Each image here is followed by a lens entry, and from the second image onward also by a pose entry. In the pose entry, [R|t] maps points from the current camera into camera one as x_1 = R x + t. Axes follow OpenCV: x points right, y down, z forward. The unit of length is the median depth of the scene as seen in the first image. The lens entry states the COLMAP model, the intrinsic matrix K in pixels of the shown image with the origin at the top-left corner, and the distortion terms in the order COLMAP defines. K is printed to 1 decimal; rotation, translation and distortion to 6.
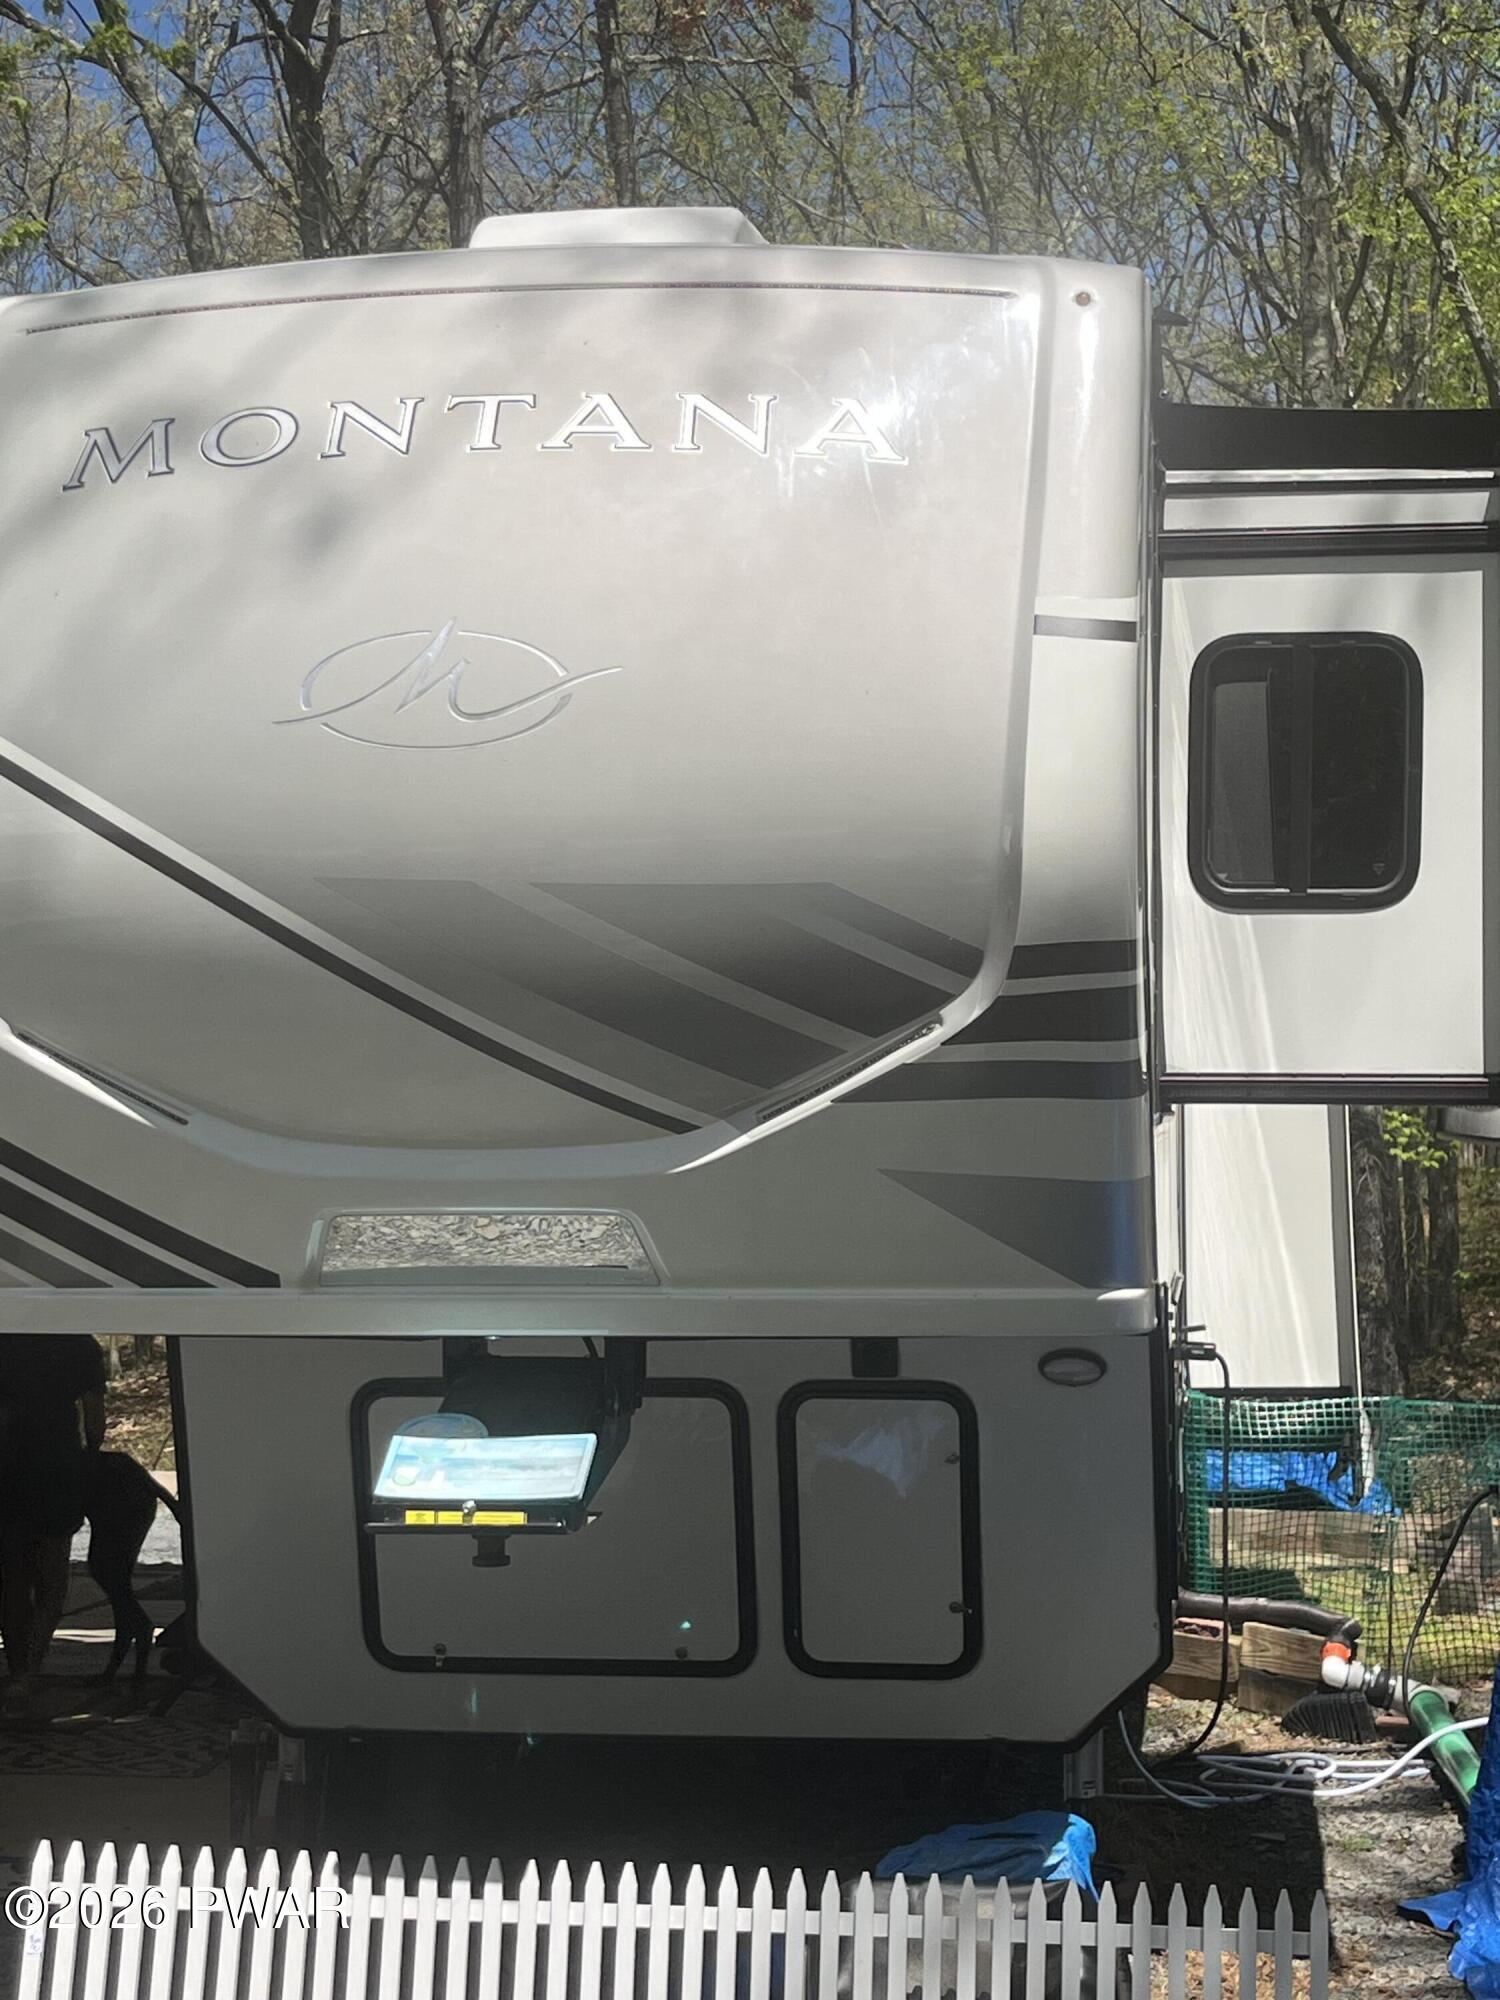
lens RADIAL K [[3206.2, 0, 750.0], [0, 3206.2, 1000.0], [0, 0, 1]] dist [0.026663, -0.005545]
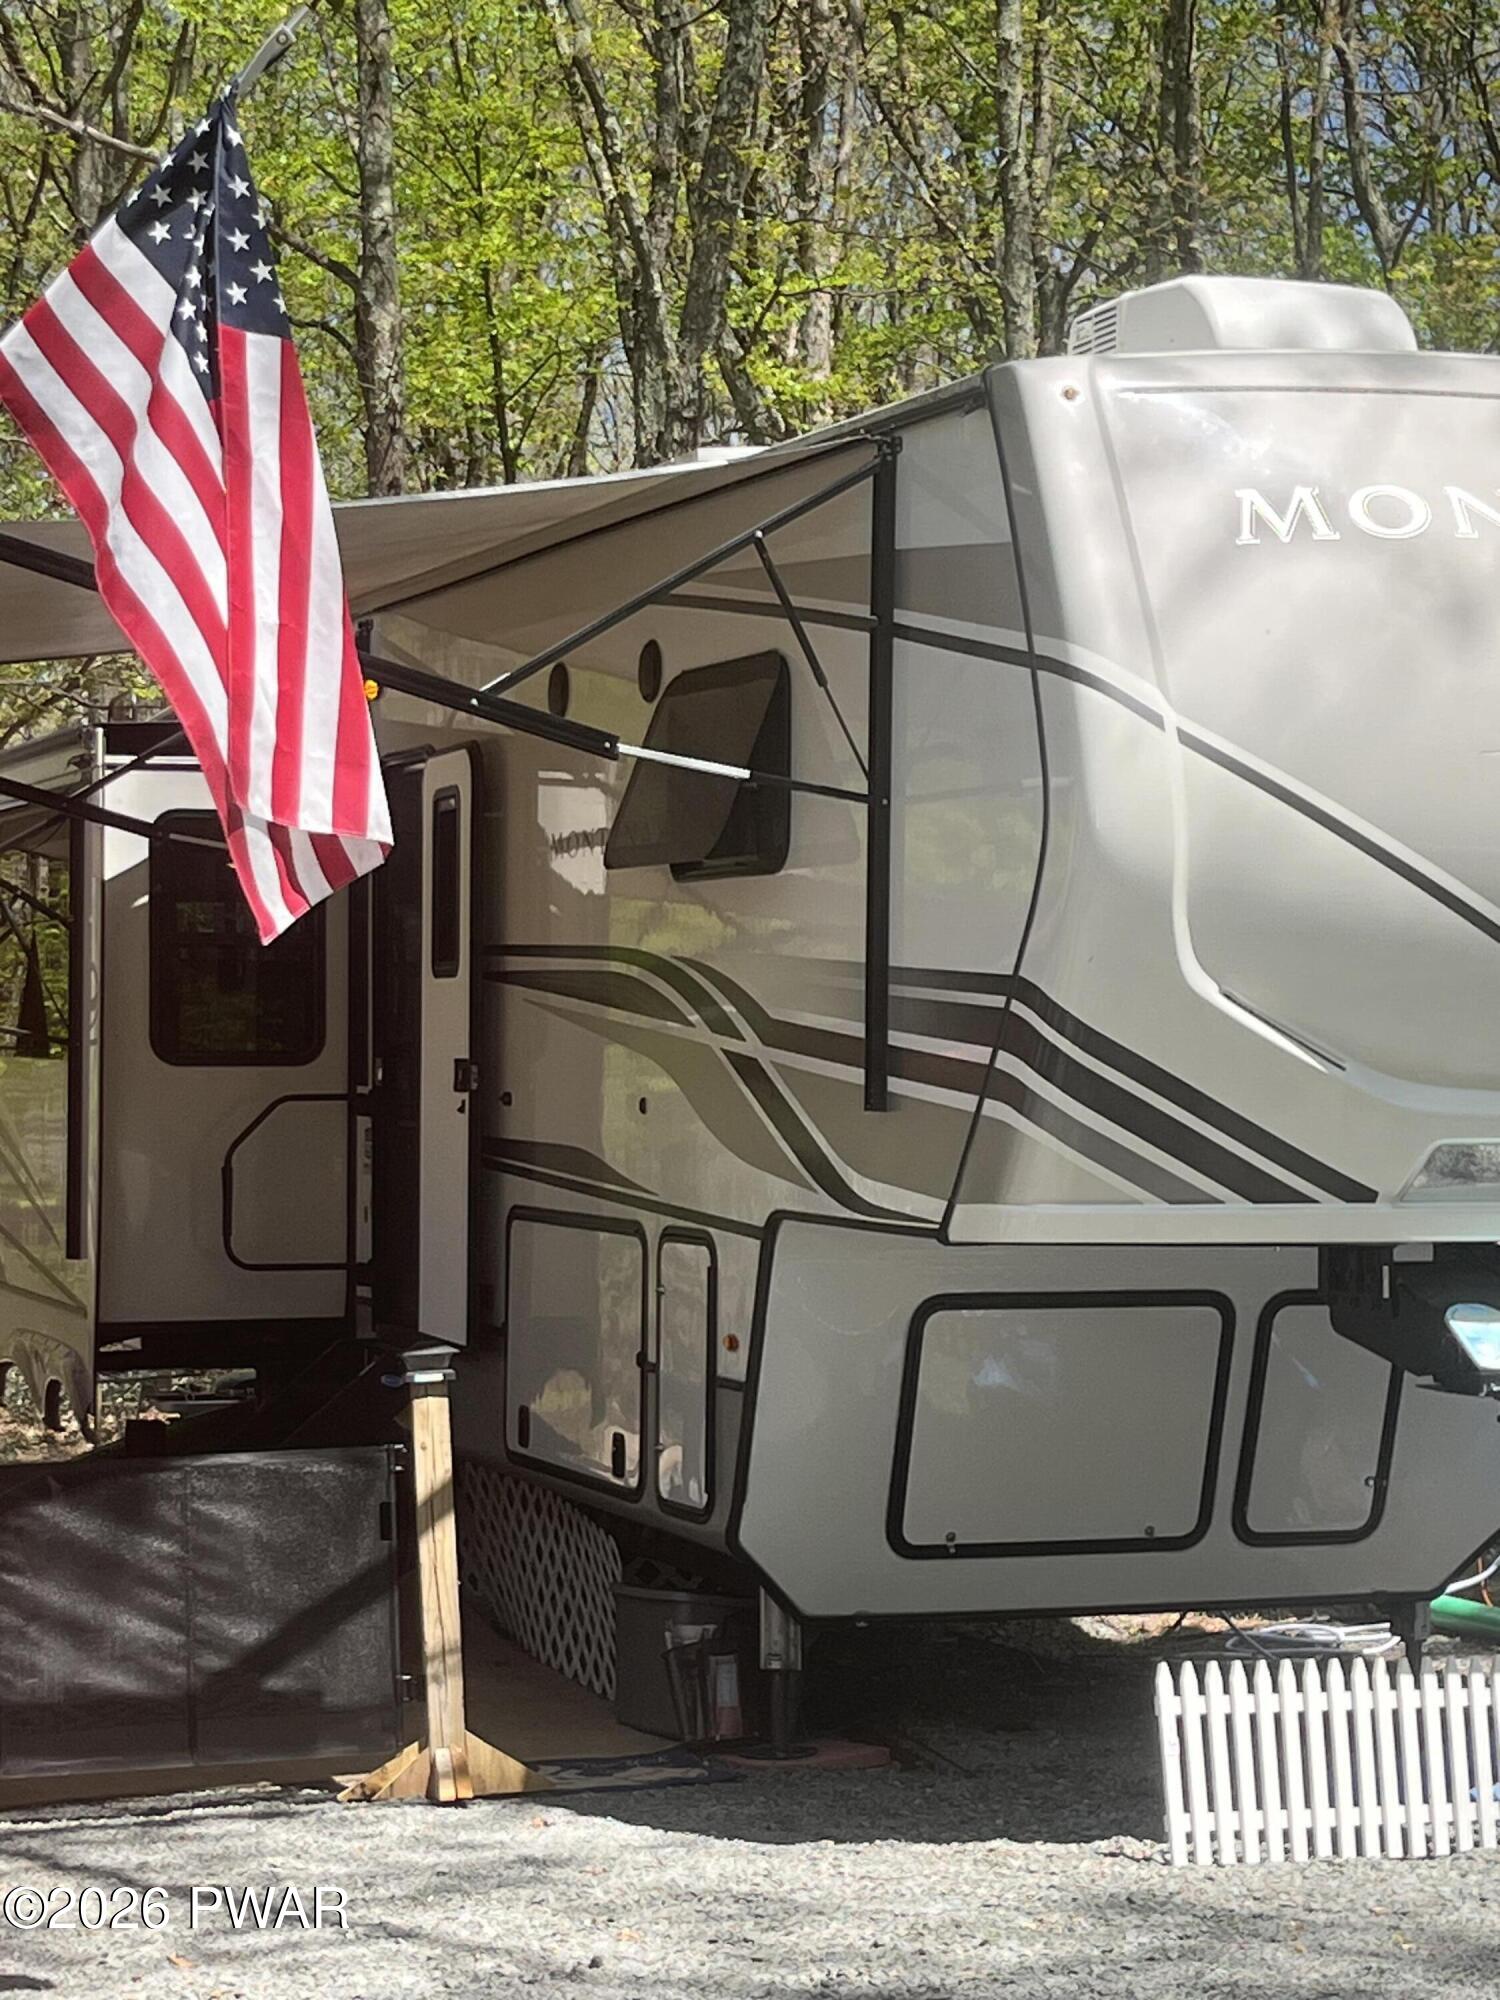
lens RADIAL K [[4035.1, 0, 750.0], [0, 4035.1, 1000.0], [0, 0, 1]] dist [0.030277, 0.277149]
pose [[0.884180, 0.022809, 0.466590, -0.824670], [-0.035307, 0.999213, 0.018059, -0.005990], [-0.465811, -0.032441, 0.884289, -0.197551]]
